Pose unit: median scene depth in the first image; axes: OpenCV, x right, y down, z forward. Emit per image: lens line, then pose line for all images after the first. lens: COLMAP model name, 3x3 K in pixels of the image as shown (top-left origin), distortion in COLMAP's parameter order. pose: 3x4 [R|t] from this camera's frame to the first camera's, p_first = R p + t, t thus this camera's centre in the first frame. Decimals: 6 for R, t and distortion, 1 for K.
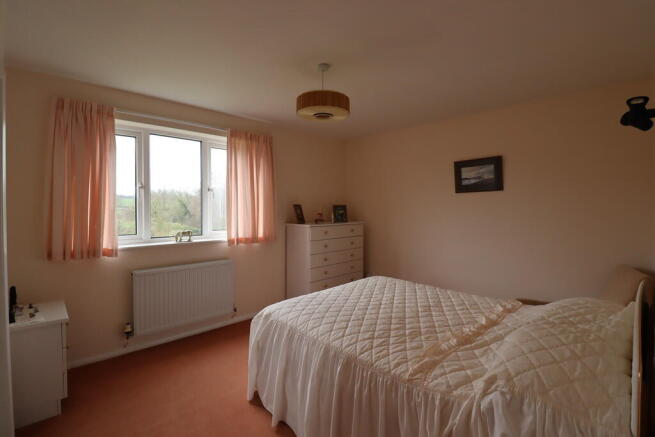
lens RADIAL K [[305.8, 0, 331.4], [0, 305.8, 209.4], [0, 0, 1]] dist [0.000174, -0.000227]
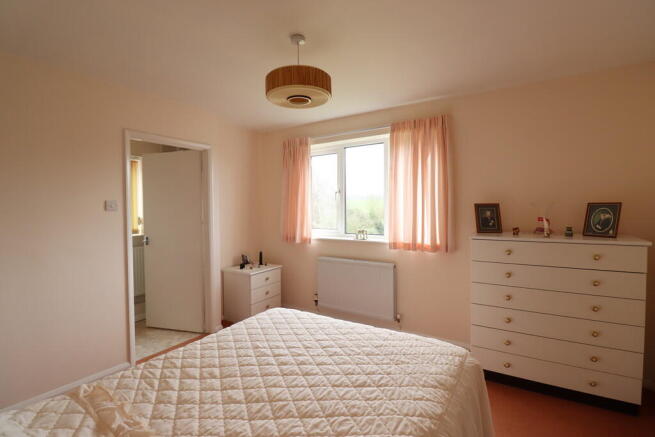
lens RADIAL K [[305.8, 0, 331.4], [0, 305.8, 209.4], [0, 0, 1]] dist [0.000174, -0.000227]
pose [[0.232165, 0.009569, -0.972629, 0.571660], [0.003038, 0.999940, 0.010563, -0.014012], [0.972672, -0.005408, 0.232122, 0.650675]]
